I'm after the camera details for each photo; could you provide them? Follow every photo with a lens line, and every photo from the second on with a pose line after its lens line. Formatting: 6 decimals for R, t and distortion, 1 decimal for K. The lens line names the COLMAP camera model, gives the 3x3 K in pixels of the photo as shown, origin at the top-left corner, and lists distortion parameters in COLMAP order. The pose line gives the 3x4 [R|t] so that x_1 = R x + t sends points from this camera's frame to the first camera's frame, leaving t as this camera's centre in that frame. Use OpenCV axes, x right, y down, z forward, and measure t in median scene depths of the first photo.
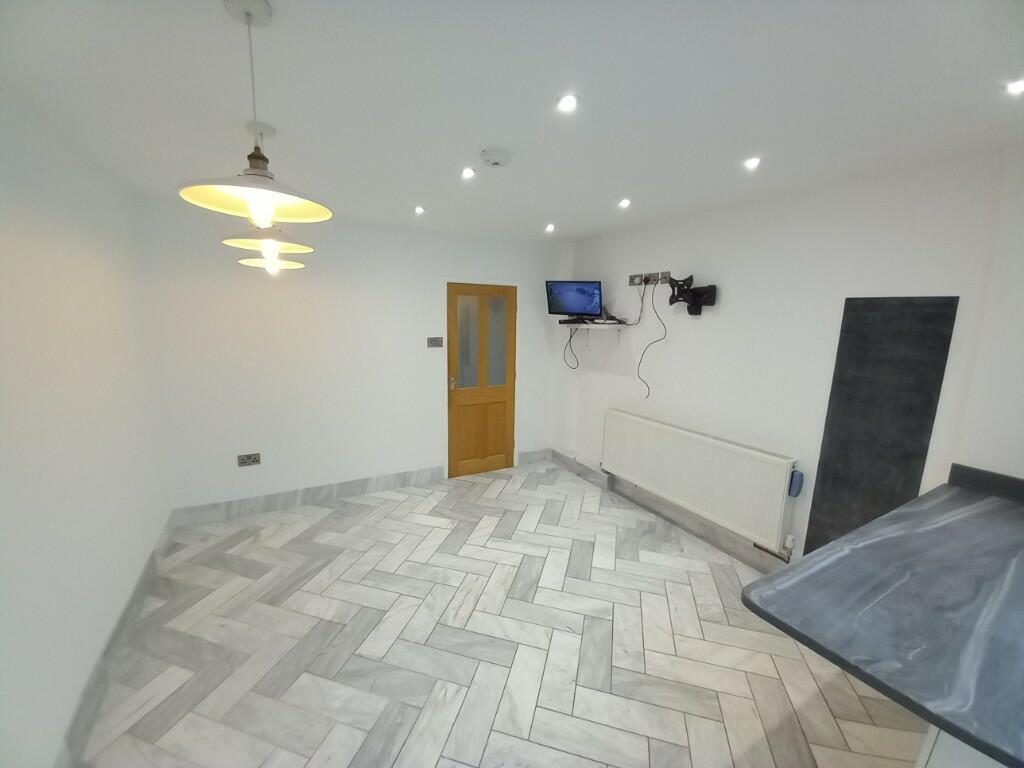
lens RADIAL K [[405.7, 0, 502.4], [0, 405.7, 383.0], [0, 0, 1]] dist [-0.004349, -0.001300]
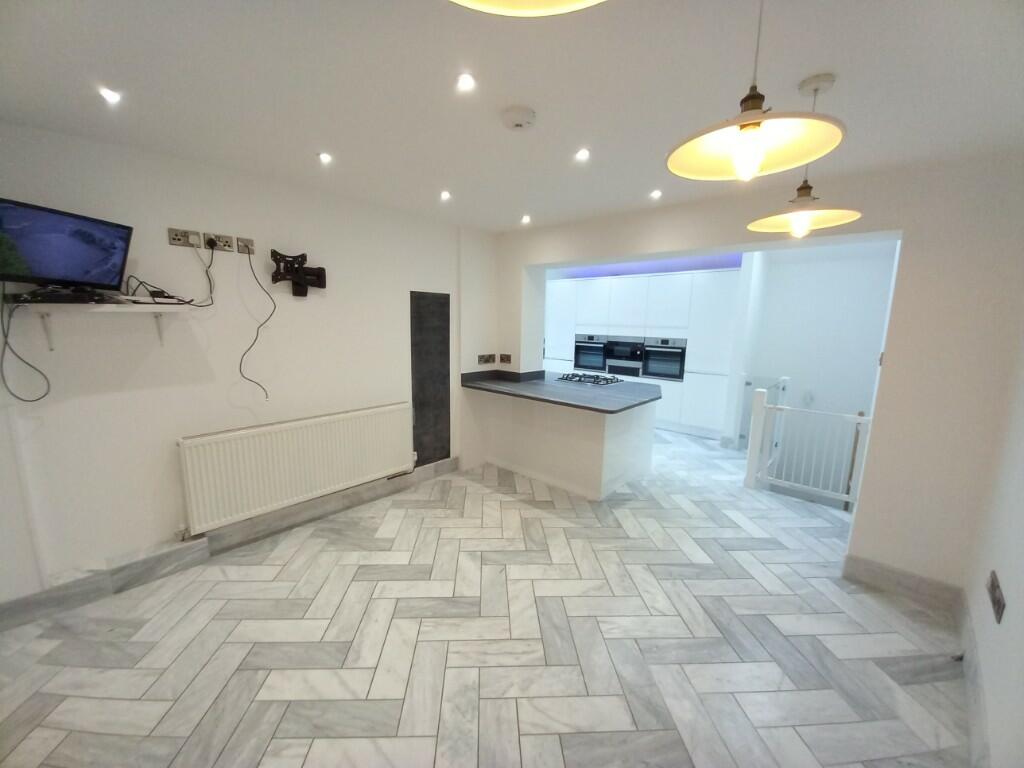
lens RADIAL K [[405.7, 0, 503.2], [0, 405.7, 384.6], [0, 0, 1]] dist [-0.004349, -0.001300]
pose [[-0.329967, -0.170198, 0.928523, -0.605880], [0.130959, 0.965848, 0.223578, -0.123460], [-0.934864, 0.195372, -0.296409, 0.913768]]
